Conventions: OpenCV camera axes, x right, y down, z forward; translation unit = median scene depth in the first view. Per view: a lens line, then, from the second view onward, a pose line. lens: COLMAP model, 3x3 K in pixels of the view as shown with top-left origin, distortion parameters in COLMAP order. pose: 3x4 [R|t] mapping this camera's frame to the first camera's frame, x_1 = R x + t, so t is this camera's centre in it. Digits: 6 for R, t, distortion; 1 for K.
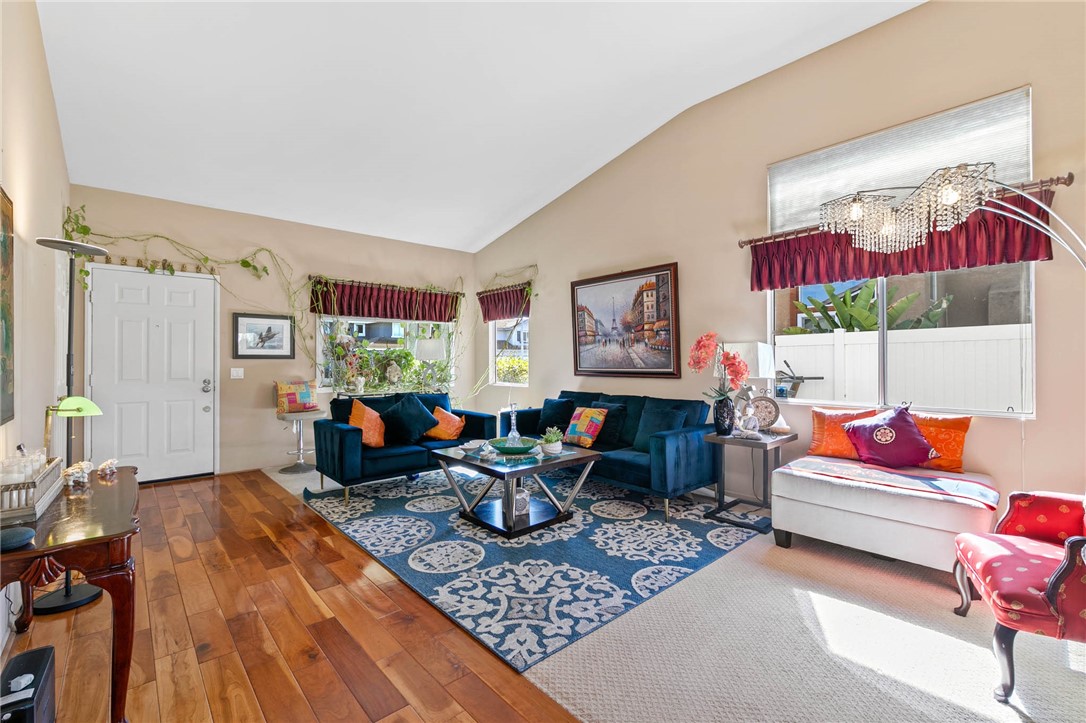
lens RADIAL K [[459.5, 0, 545.7], [0, 459.5, 356.5], [0, 0, 1]] dist [-0.000902, -0.000093]
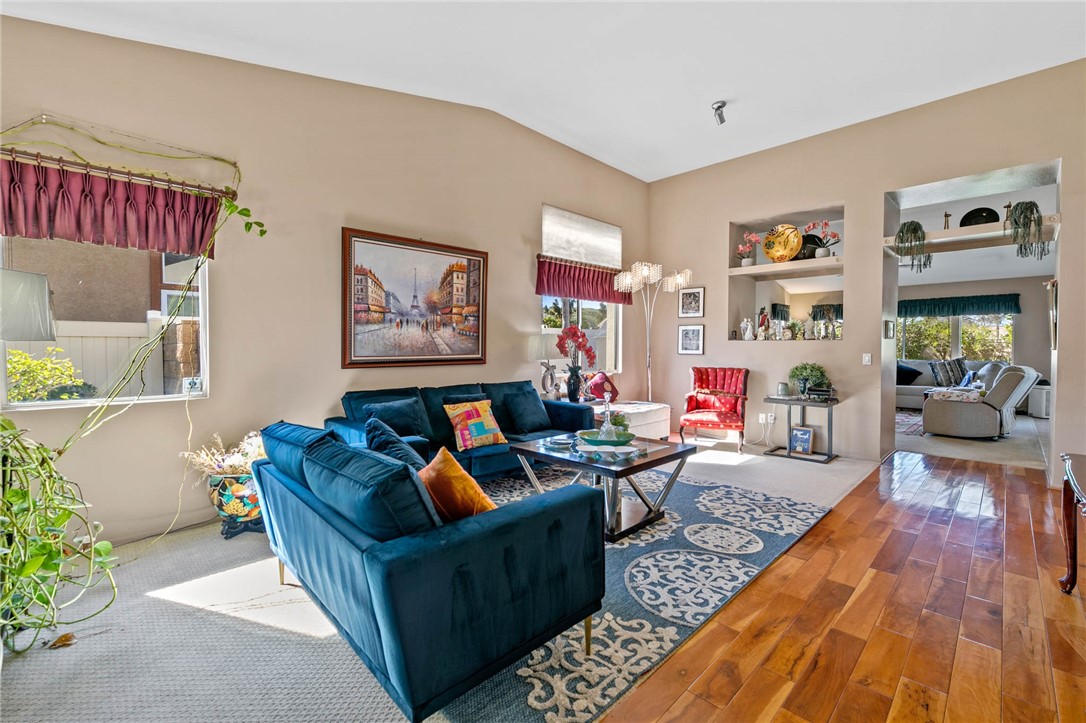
lens RADIAL K [[459.5, 0, 543.6], [0, 459.5, 355.3], [0, 0, 1]] dist [-0.000902, -0.000093]
pose [[-0.035580, -0.017434, 0.999215, -1.010847], [-0.010115, 0.999803, 0.017084, 0.012544], [-0.999316, -0.009499, -0.035749, 1.197481]]
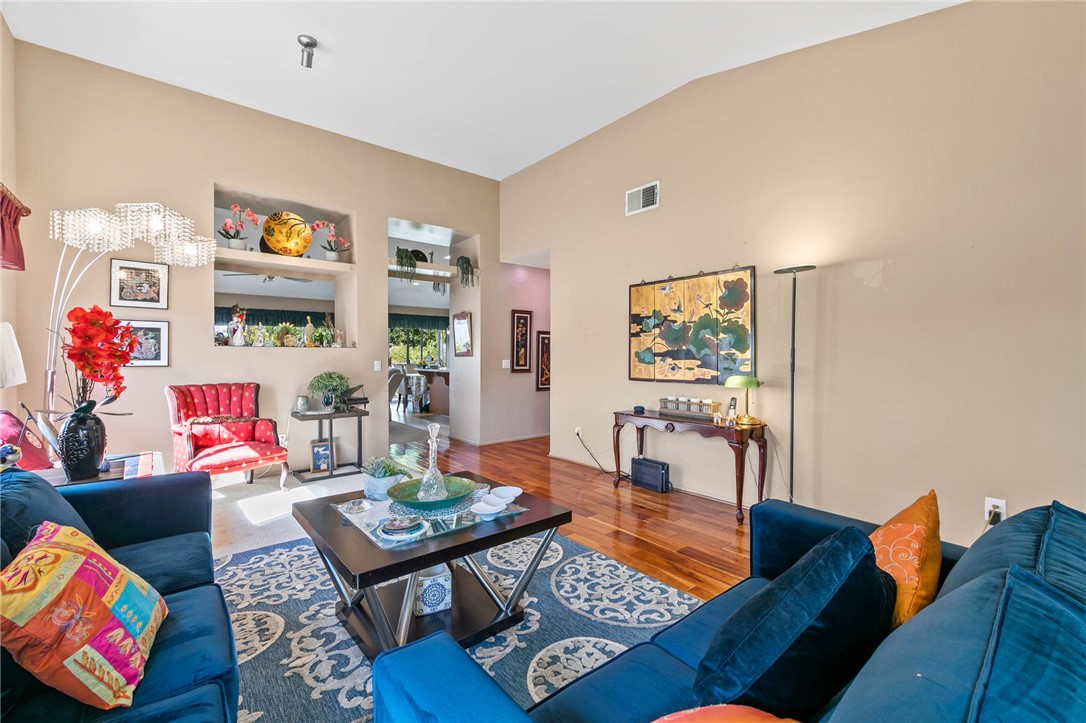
lens RADIAL K [[459.5, 0, 543.8], [0, 459.5, 356.2], [0, 0, 1]] dist [-0.000902, -0.000093]
pose [[-0.998545, 0.002050, 0.053878, -0.256407], [0.001662, 0.999972, -0.007253, 0.018259], [-0.053891, -0.007153, -0.998521, 1.648471]]
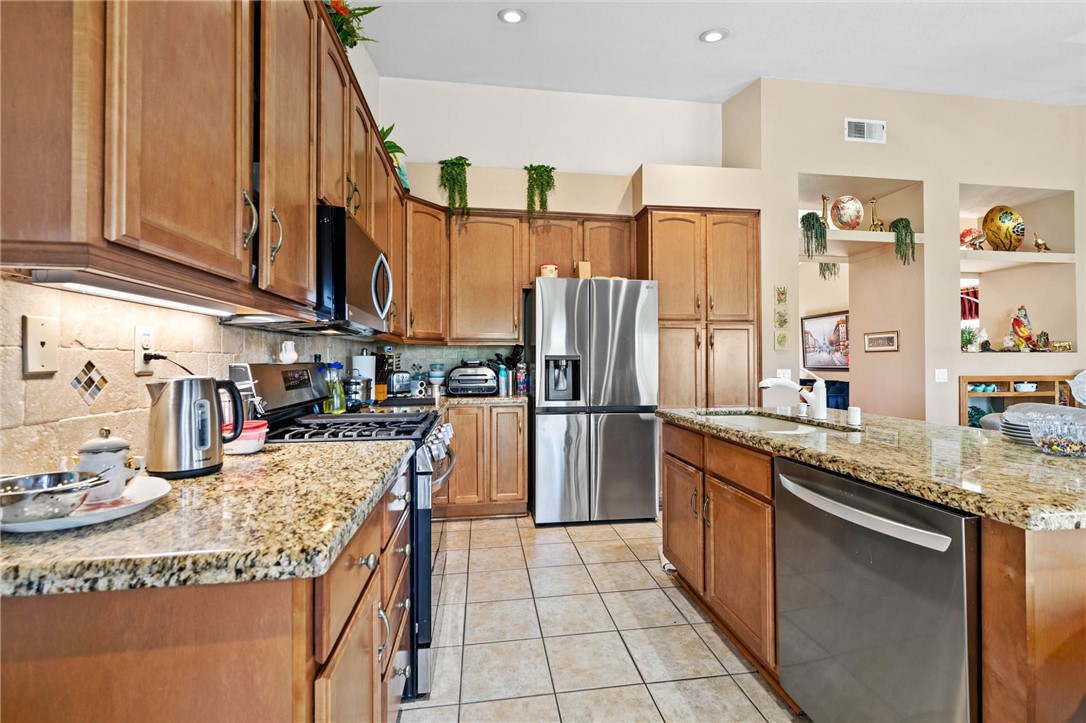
lens RADIAL K [[459.5, 0, 542.9], [0, 459.5, 361.0], [0, 0, 1]] dist [-0.000902, -0.000093]
pose [[0.825252, -0.003665, -0.564753, 0.382186], [0.007628, 0.999960, 0.004657, -0.016211], [0.564713, -0.008151, 0.825247, -1.677938]]
